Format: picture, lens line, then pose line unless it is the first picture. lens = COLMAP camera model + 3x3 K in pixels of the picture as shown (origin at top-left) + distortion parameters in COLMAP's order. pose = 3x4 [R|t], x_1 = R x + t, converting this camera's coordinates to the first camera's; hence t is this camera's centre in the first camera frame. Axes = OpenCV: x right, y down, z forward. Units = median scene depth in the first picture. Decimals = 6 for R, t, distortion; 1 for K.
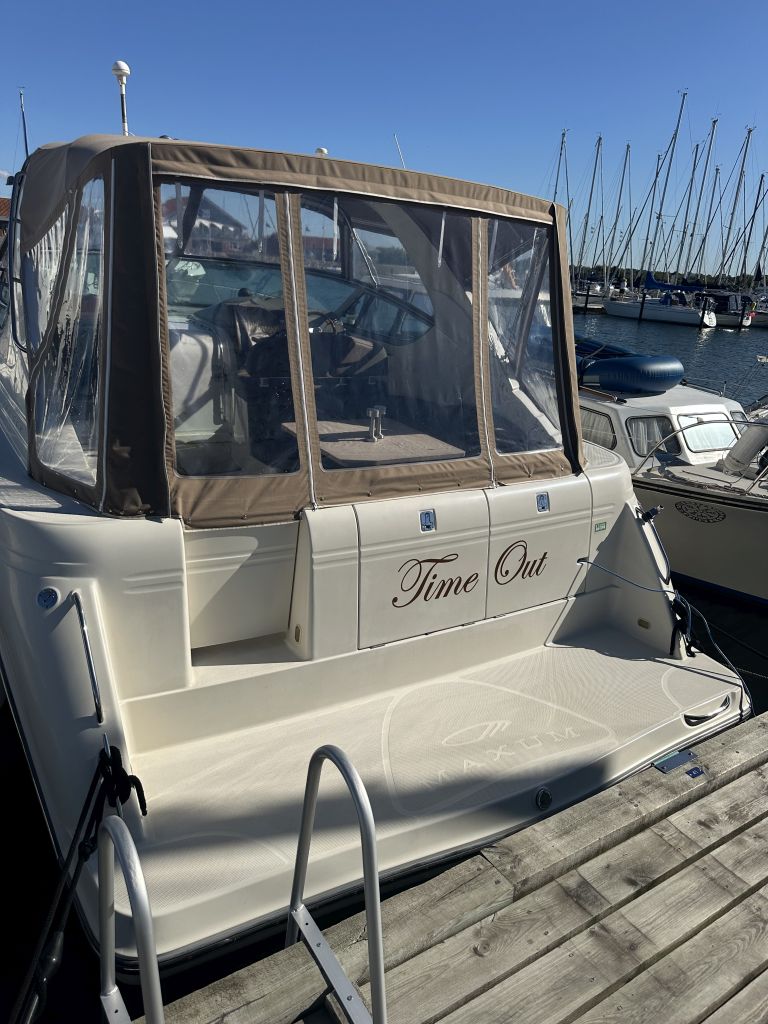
lens RADIAL K [[702.7, 0, 377.9], [0, 702.7, 483.1], [0, 0, 1]] dist [0.233072, -0.201583]
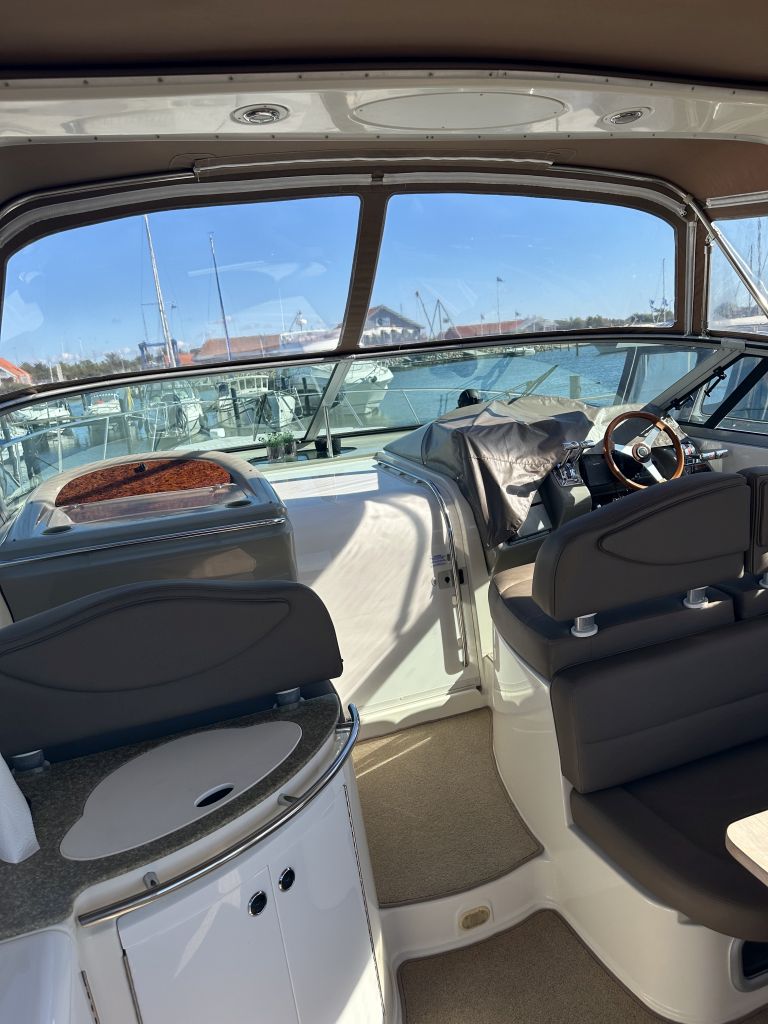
lens RADIAL K [[702.7, 0, 377.9], [0, 702.7, 483.1], [0, 0, 1]] dist [0.233072, -0.201583]
pose [[0.958085, -0.123341, -0.258575, -0.205307], [0.092485, 0.987411, -0.128317, -0.231139], [0.271147, 0.099024, 0.957431, 0.787824]]
